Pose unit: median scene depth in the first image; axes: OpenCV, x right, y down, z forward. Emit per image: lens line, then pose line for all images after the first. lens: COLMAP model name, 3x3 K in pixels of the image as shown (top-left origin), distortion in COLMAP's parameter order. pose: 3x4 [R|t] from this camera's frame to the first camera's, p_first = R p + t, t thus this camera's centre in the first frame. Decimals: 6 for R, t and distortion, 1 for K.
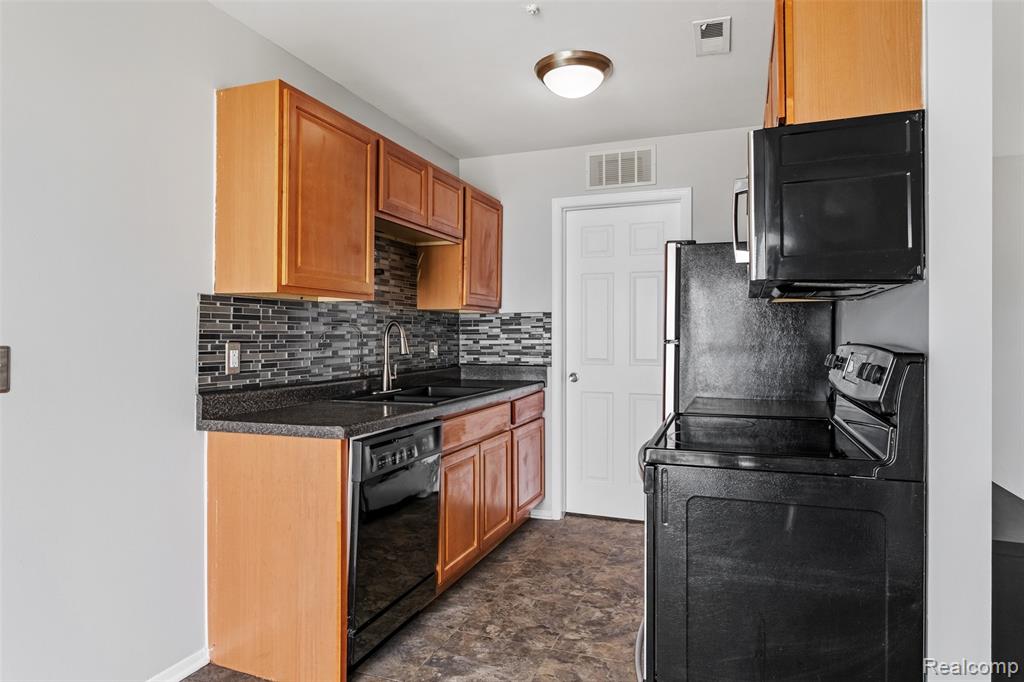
lens RADIAL K [[589.5, 0, 491.6], [0, 589.5, 334.9], [0, 0, 1]] dist [0.000645, 0.000570]
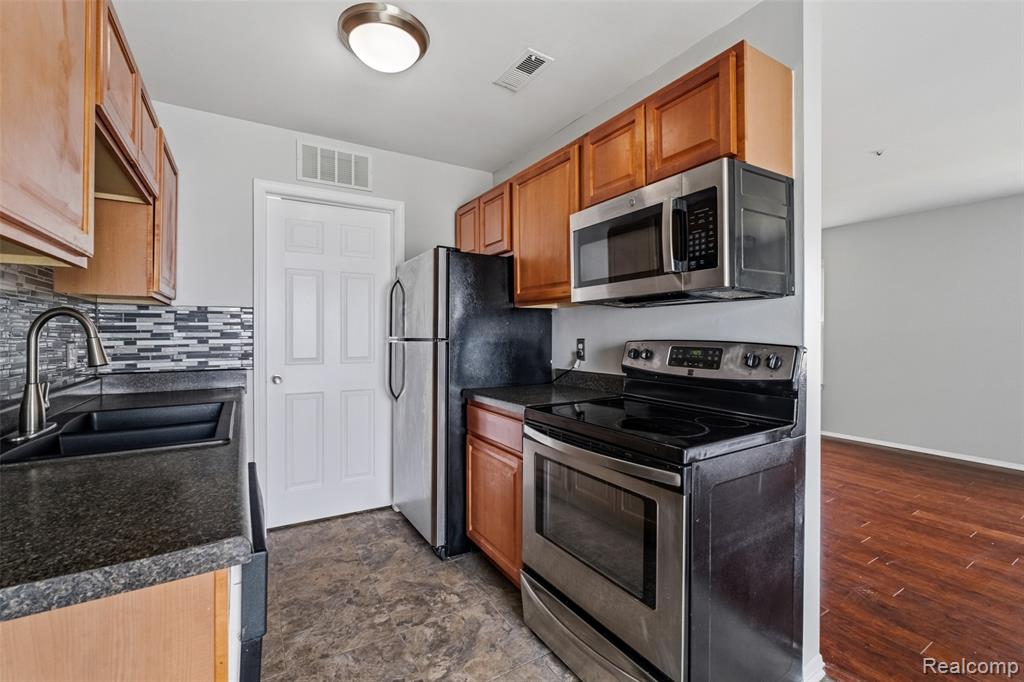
lens RADIAL K [[441.2, 0, 509.4], [0, 441.2, 335.4], [0, 0, 1]] dist [-0.003490, 0.000864]
pose [[0.608220, -0.001702, 0.793766, -0.288061], [-0.000835, 0.999996, 0.002784, 0.001421], [-0.793768, -0.002356, 0.608216, 0.460489]]
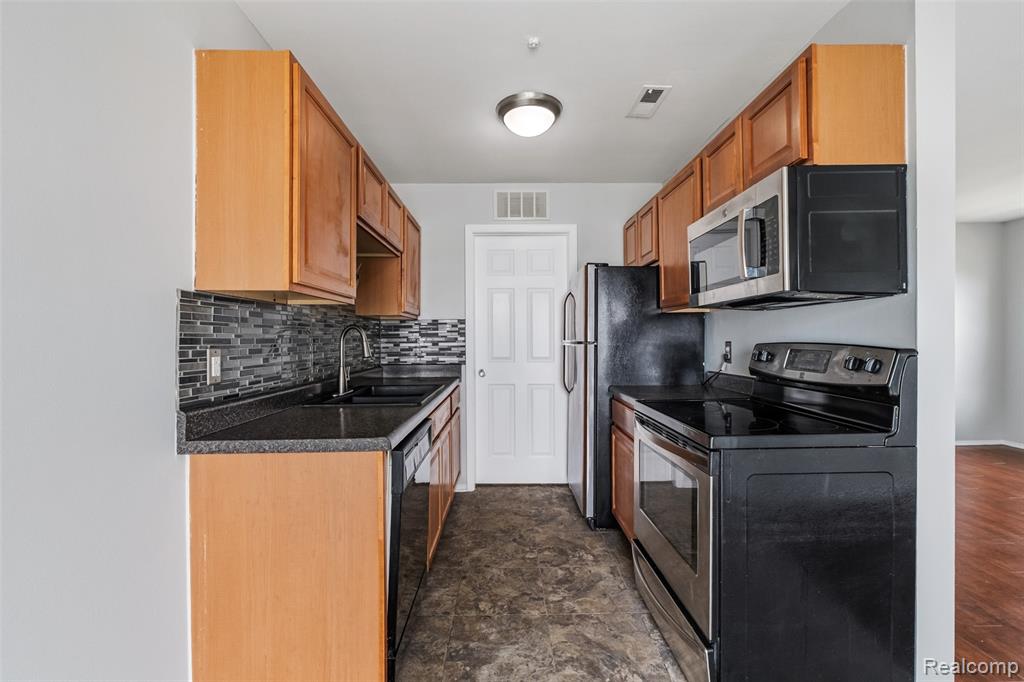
lens RADIAL K [[441.2, 0, 499.8], [0, 441.2, 341.5], [0, 0, 1]] dist [-0.003490, 0.000864]
pose [[0.931469, -0.008154, 0.363729, -0.246508], [0.006123, 0.999959, 0.006735, 0.001455], [-0.363769, -0.004046, 0.931480, 0.212034]]
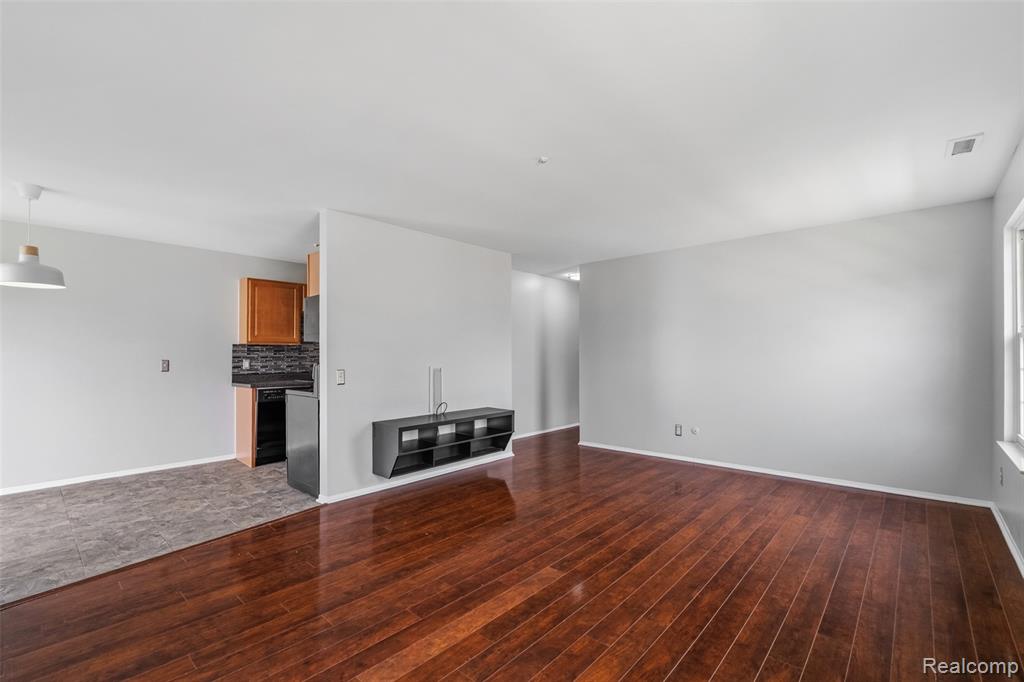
lens RADIAL K [[441.2, 0, 492.5], [0, 441.2, 349.8], [0, 0, 1]] dist [-0.003490, 0.000864]
pose [[0.927289, -0.008746, -0.374245, 1.421559], [0.005727, 0.999941, -0.009178, -0.006572], [0.374303, 0.006367, 0.927285, -0.581844]]
